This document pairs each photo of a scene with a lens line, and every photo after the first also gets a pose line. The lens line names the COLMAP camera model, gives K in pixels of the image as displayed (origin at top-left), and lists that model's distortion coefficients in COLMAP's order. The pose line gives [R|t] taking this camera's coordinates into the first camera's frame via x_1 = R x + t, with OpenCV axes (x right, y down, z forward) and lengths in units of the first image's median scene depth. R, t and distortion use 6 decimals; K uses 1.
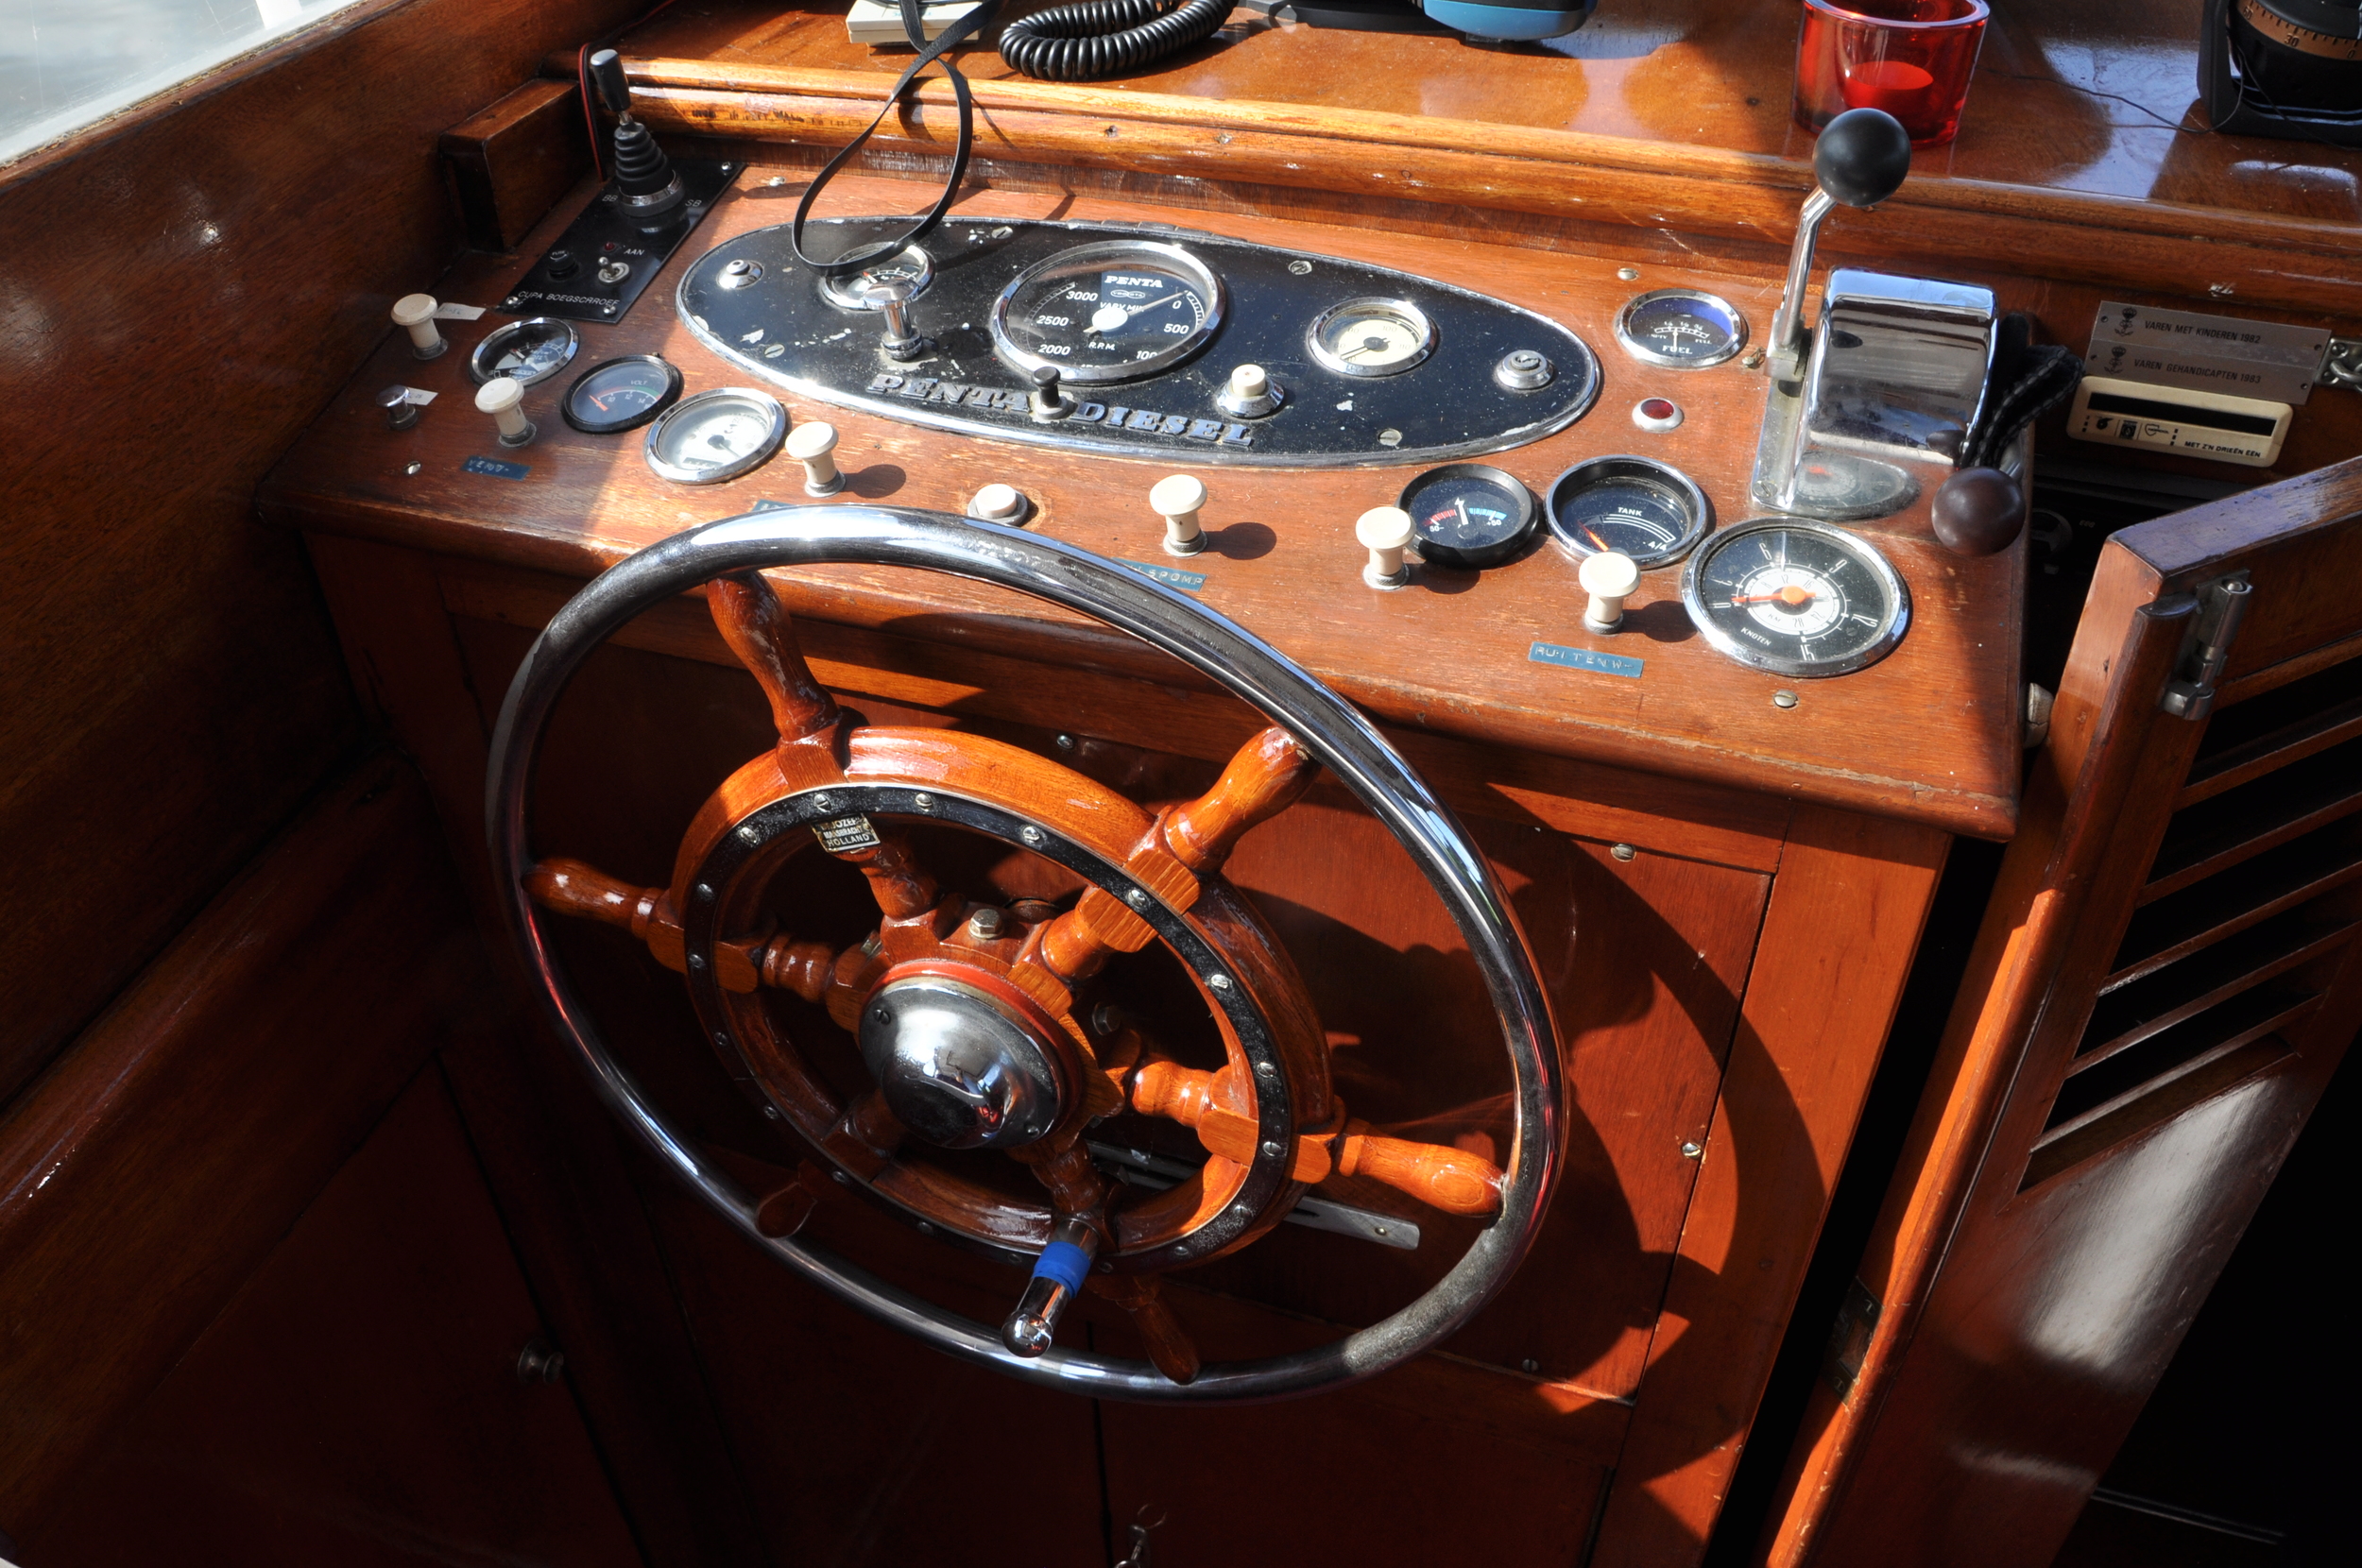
lens RADIAL K [[1808.9, 0, 1181.0], [0, 1808.9, 784.0], [0, 0, 1]] dist [-0.171921, 0.114560]
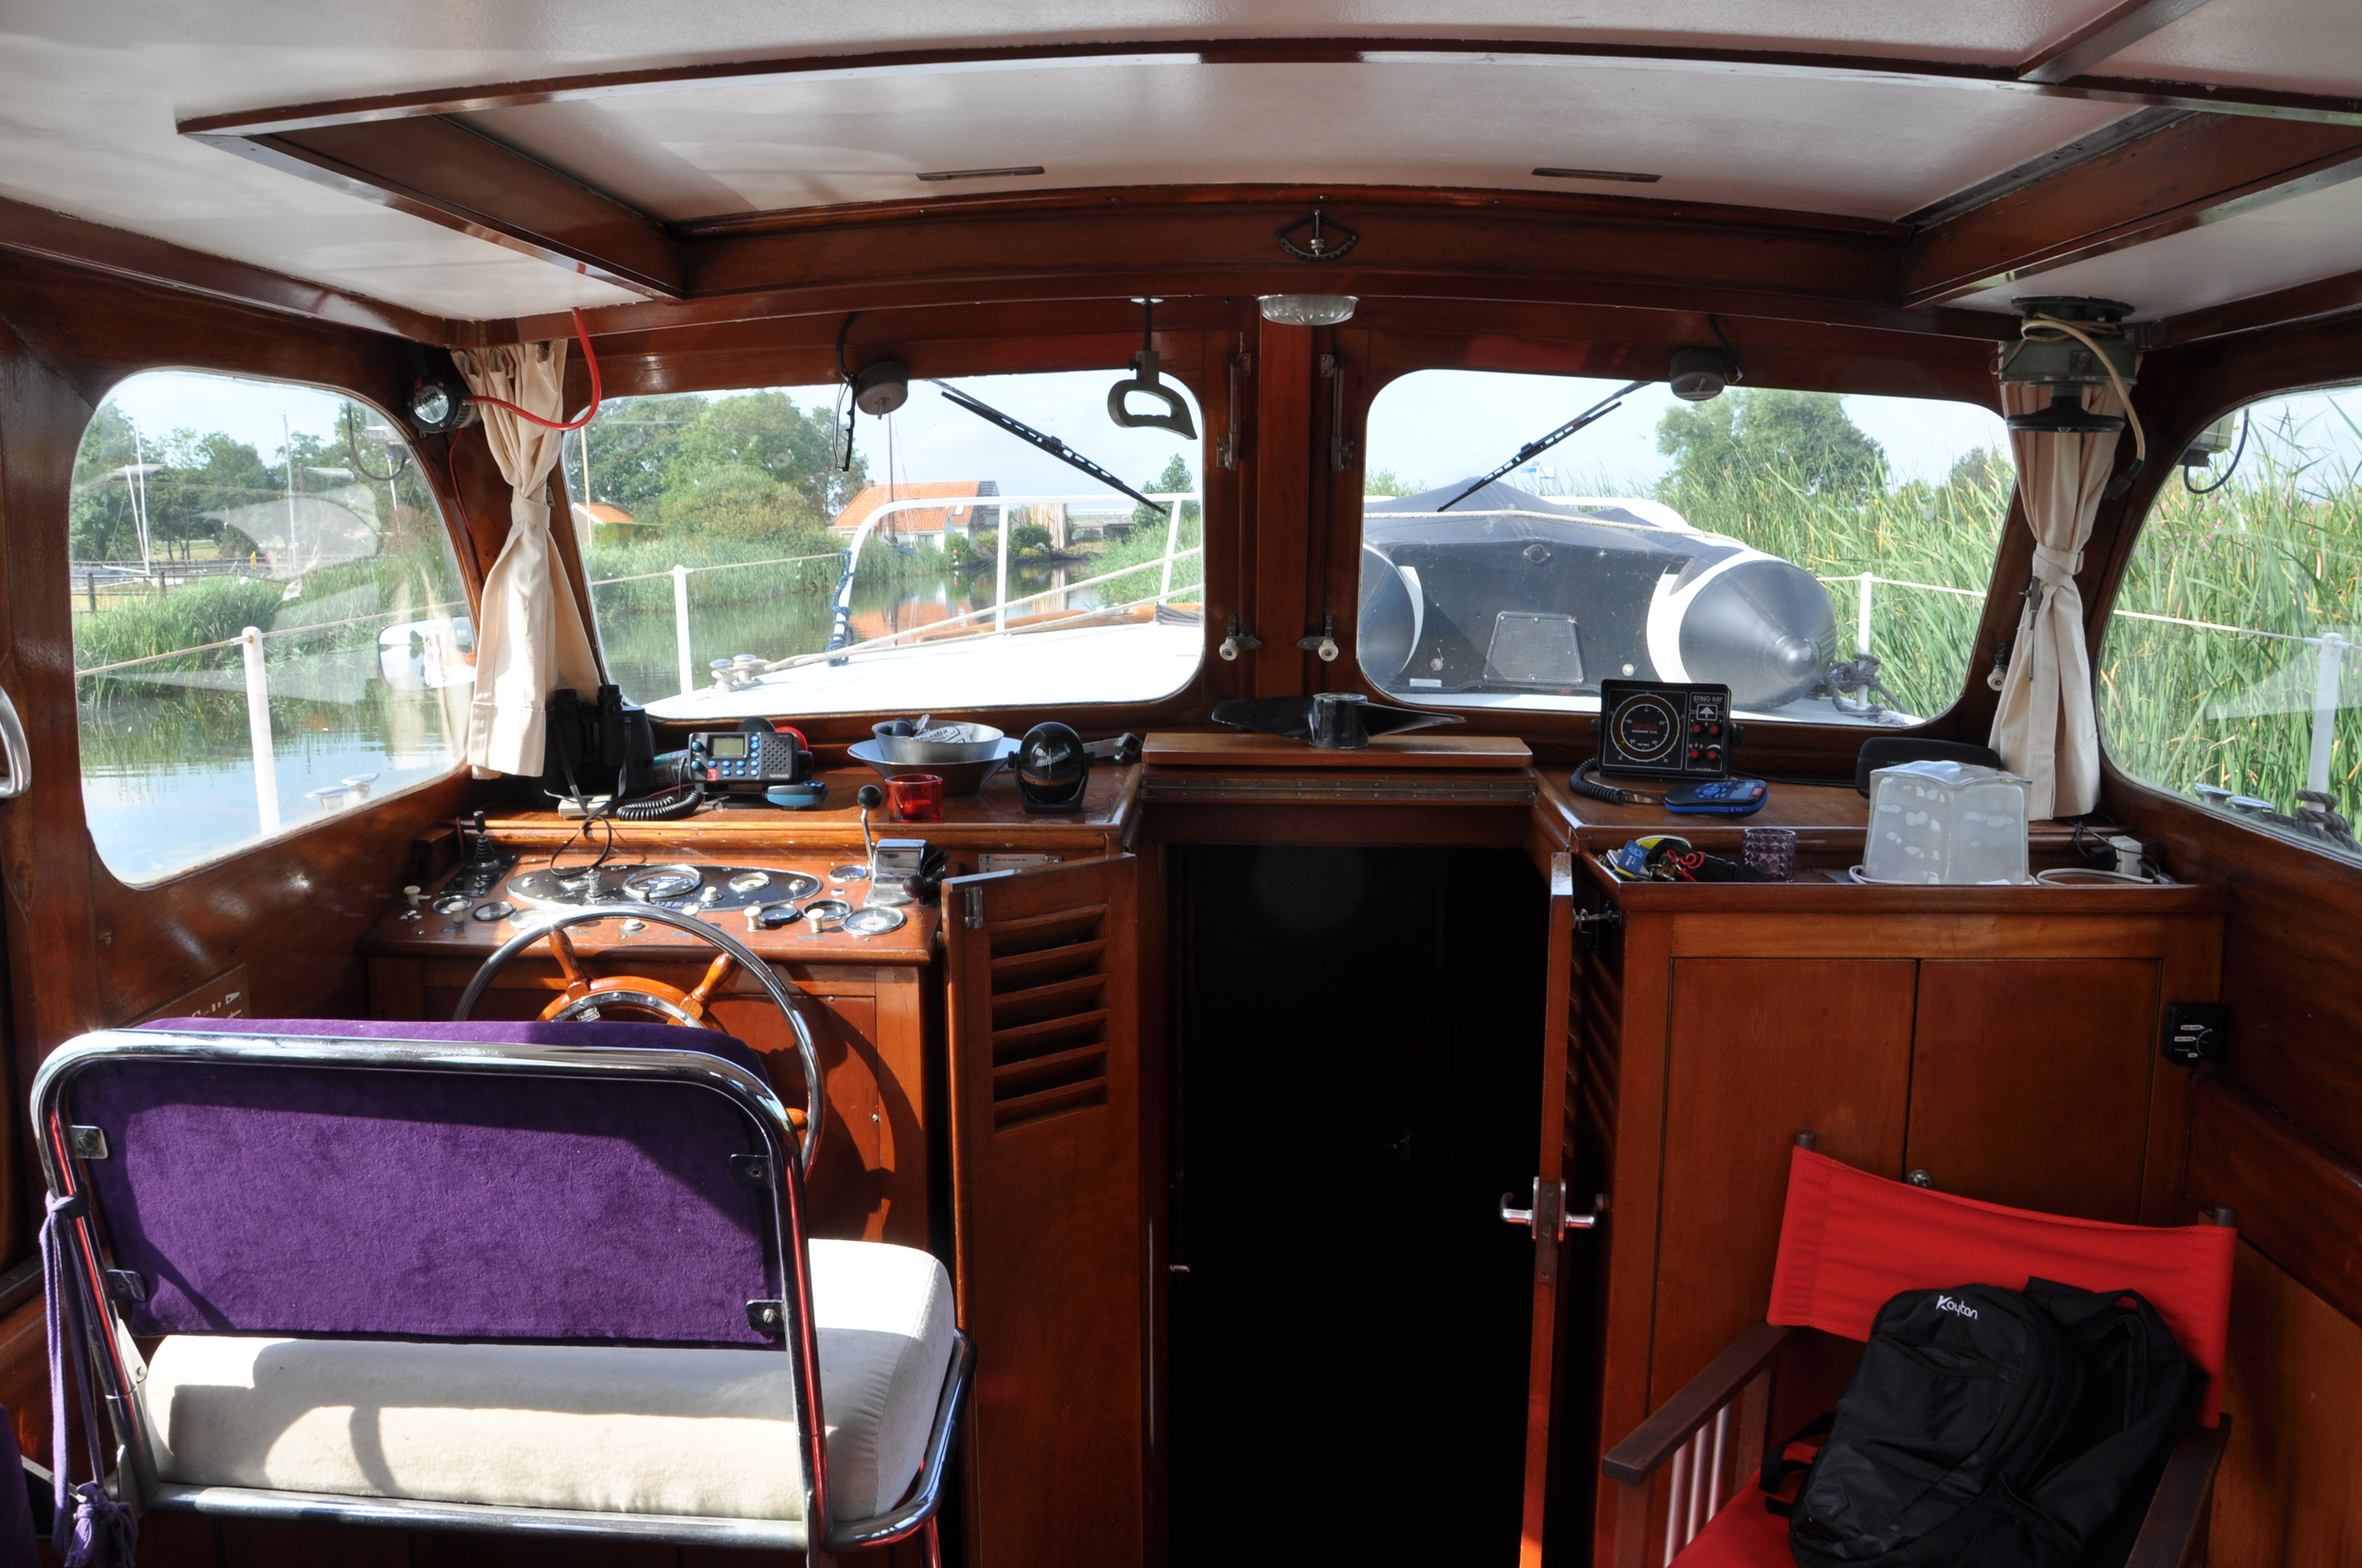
lens RADIAL K [[1808.9, 0, 1181.0], [0, 1808.9, 784.0], [0, 0, 1]] dist [-0.171921, 0.114560]
pose [[0.953274, -0.012767, 0.301836, -0.118724], [0.168939, 0.850816, -0.497565, 1.302392], [-0.250455, 0.525308, 0.813218, -1.846188]]
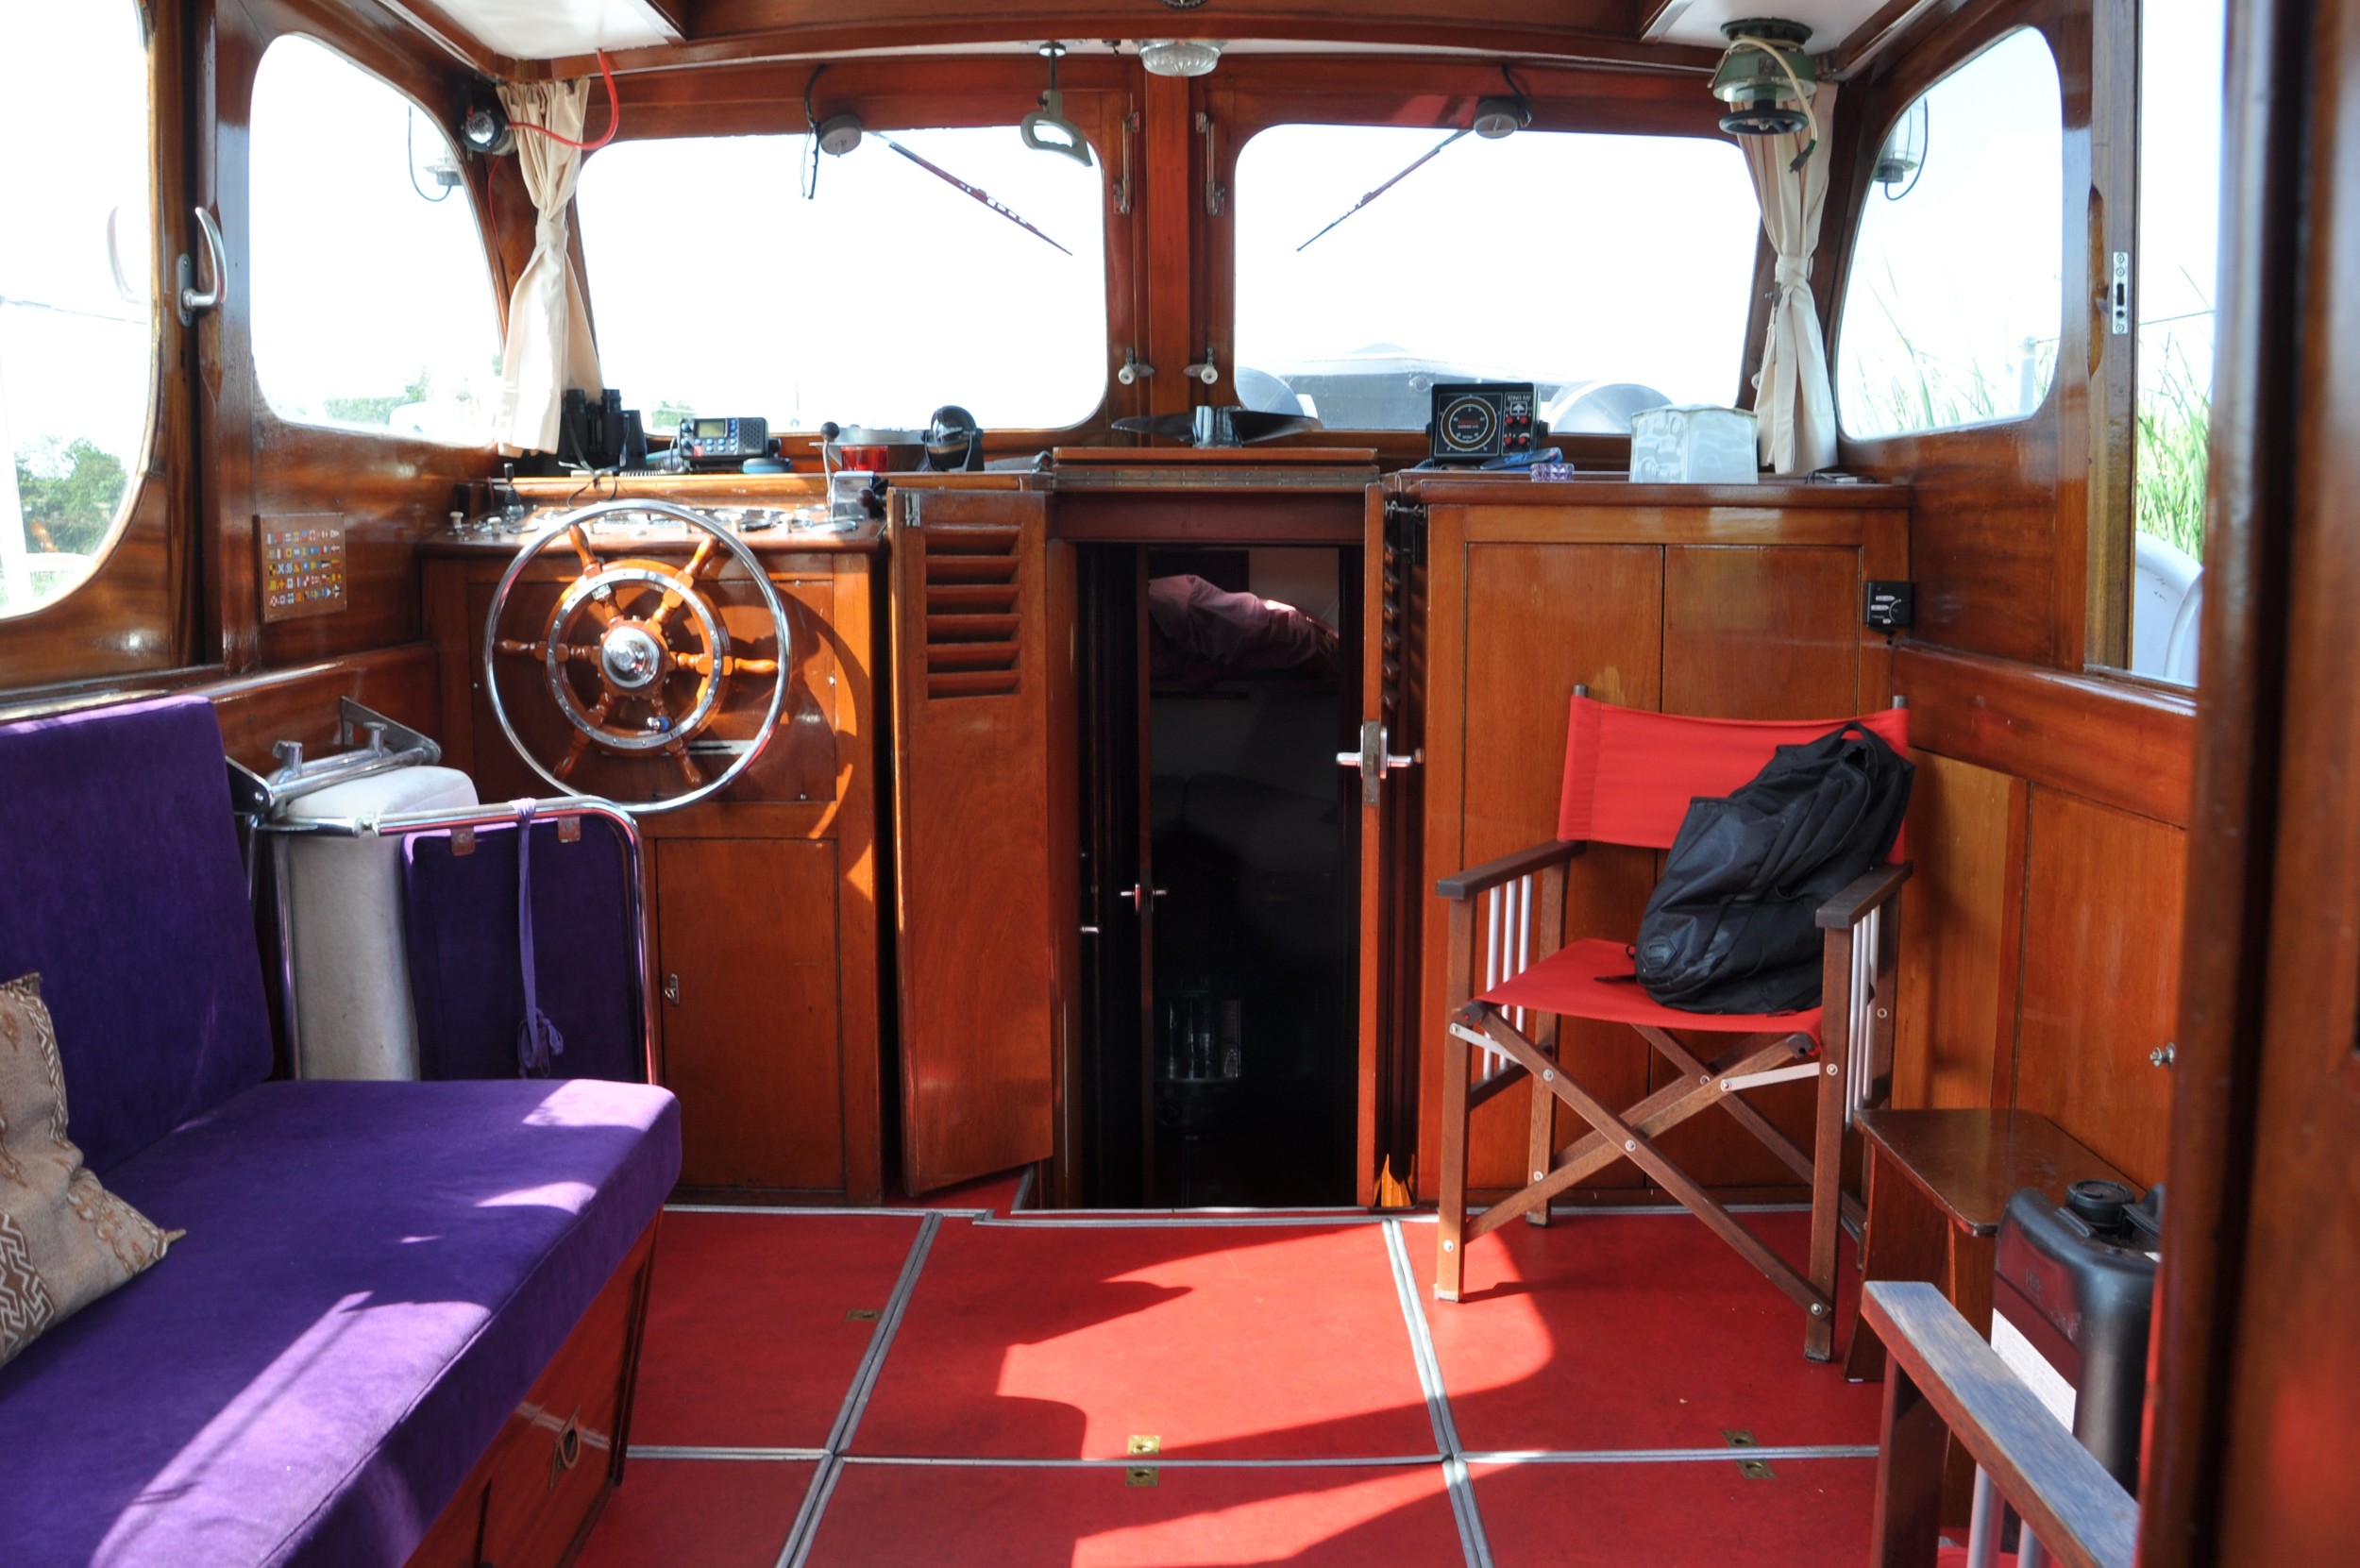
lens RADIAL K [[1898.1, 0, 1180.0], [0, 1898.1, 784.0], [0, 0, 1]] dist [-0.171229, 0.122964]
pose [[0.945605, -0.010014, 0.325162, -0.301704], [0.184553, 0.839631, -0.510842, 2.518932], [-0.267901, 0.543065, 0.795808, -2.189248]]
